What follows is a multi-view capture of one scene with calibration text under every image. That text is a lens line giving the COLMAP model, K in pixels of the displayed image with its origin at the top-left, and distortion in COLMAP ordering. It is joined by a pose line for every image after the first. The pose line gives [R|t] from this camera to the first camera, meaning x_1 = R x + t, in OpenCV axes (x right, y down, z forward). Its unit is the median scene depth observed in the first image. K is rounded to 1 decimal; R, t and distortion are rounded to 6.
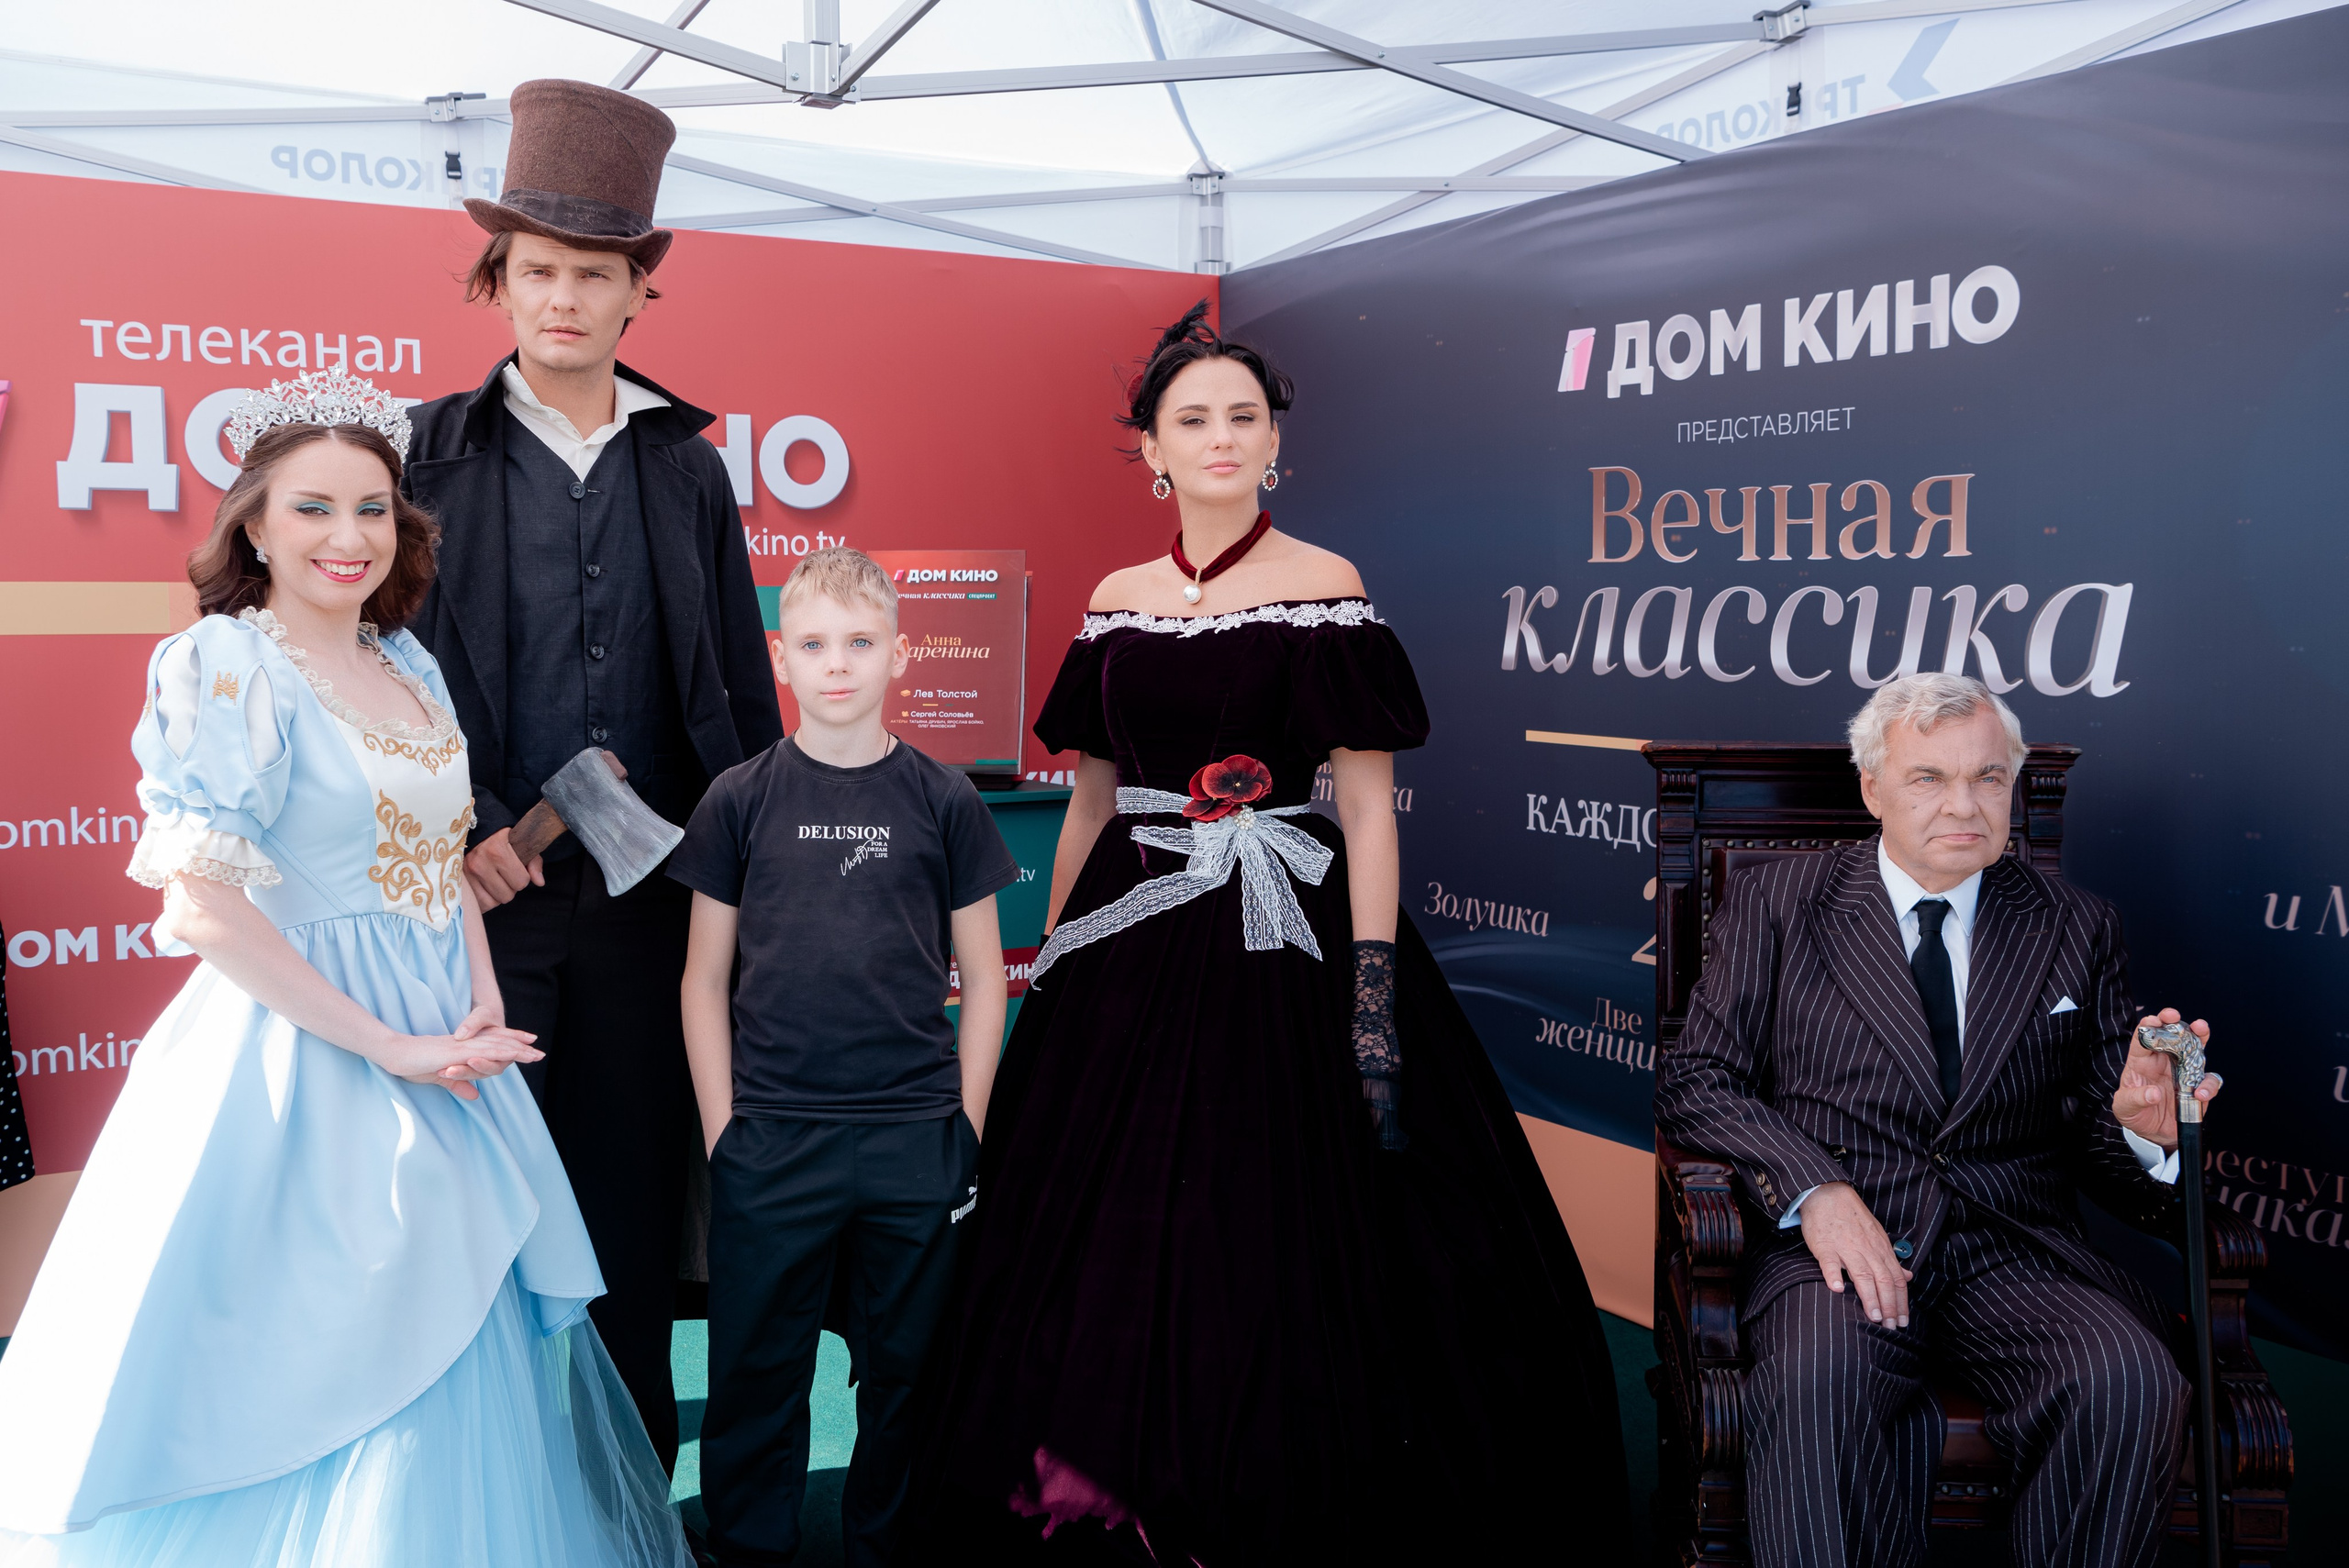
lens RADIAL K [[2171.6, 0, 1155.7], [0, 2171.6, 778.3], [0, 0, 1]] dist [-0.057569, 0.101360]
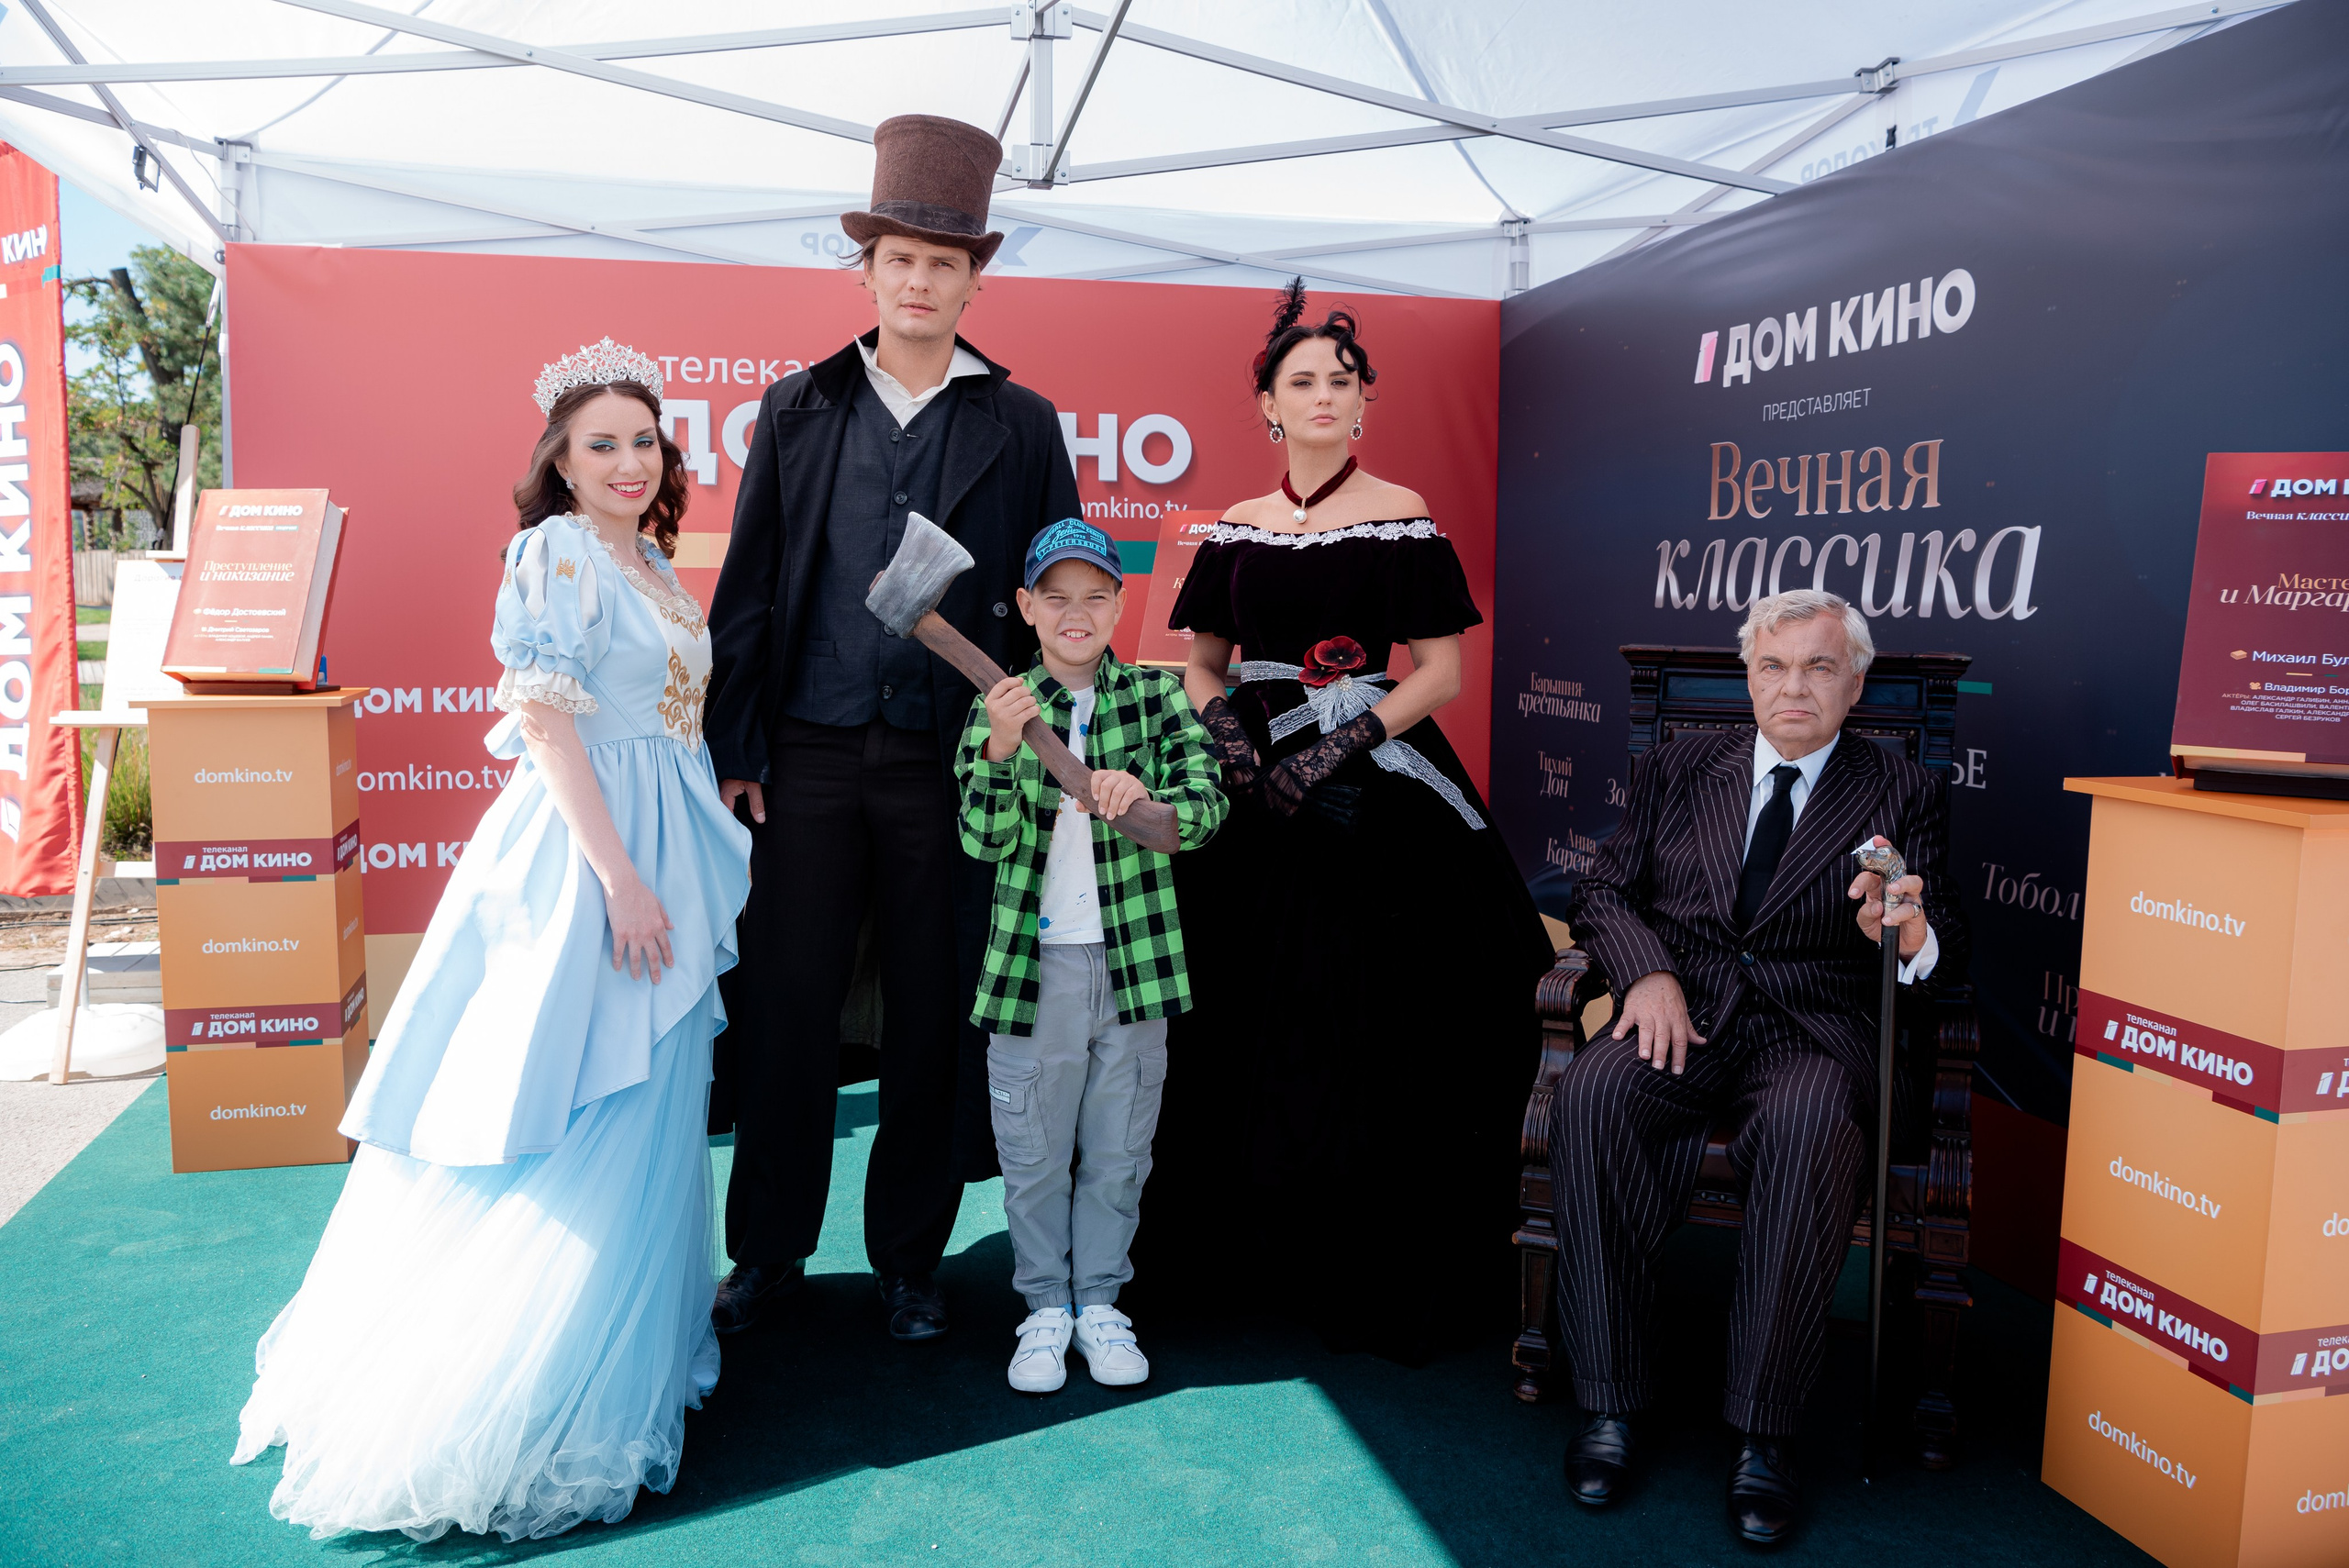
lens RADIAL K [[1810.7, 0, 1185.3], [0, 1810.7, 789.4], [0, 0, 1]] dist [-0.057182, 0.032910]
pose [[0.954014, 0.043479, -0.296591, 0.234620], [-0.035247, 0.998832, 0.033050, 0.033516], [0.297681, -0.021077, 0.954433, -0.090939]]
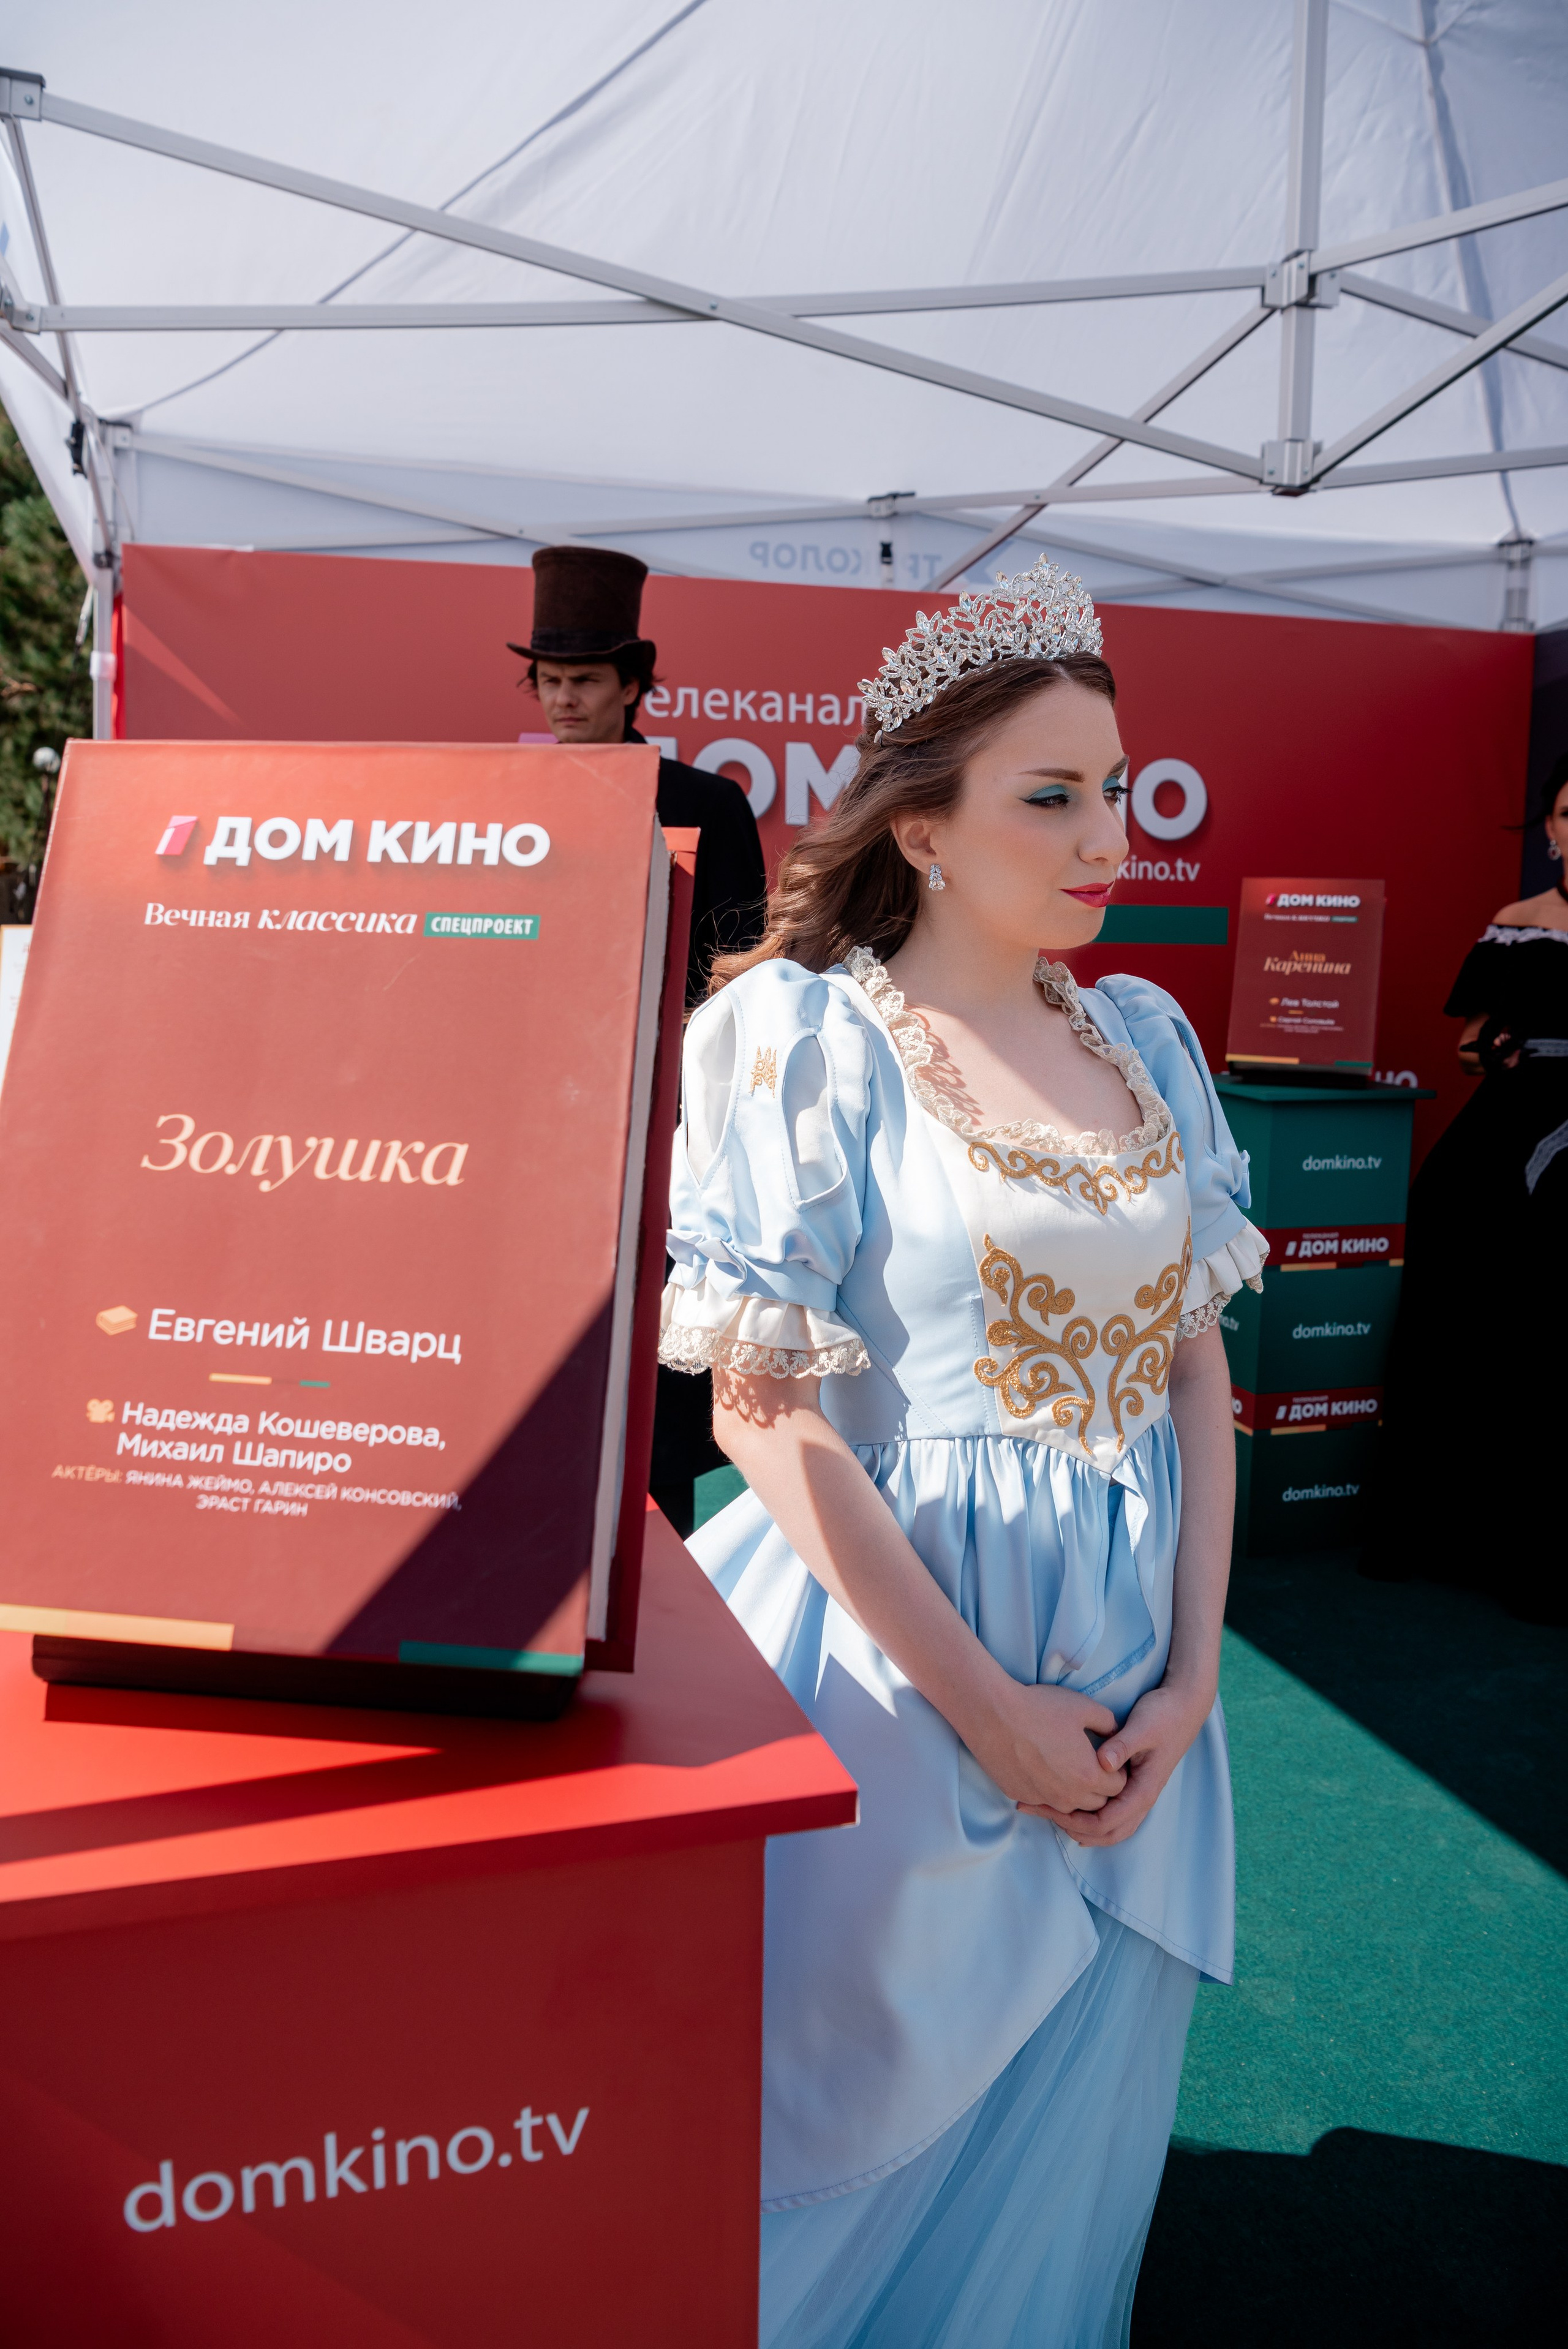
lens RADIAL K [[1810.8, 0, 775.7], [0, 1810.8, 1167.8], [0, 0, 1]] dist [-0.057182, 0.032910]
pose [[0.961457, 0.057014, -0.268981, -0.107920], [-0.040590, 0.996978, 0.066235, -0.003081], [0.271944, -0.052764, 0.960865, -0.014536]]
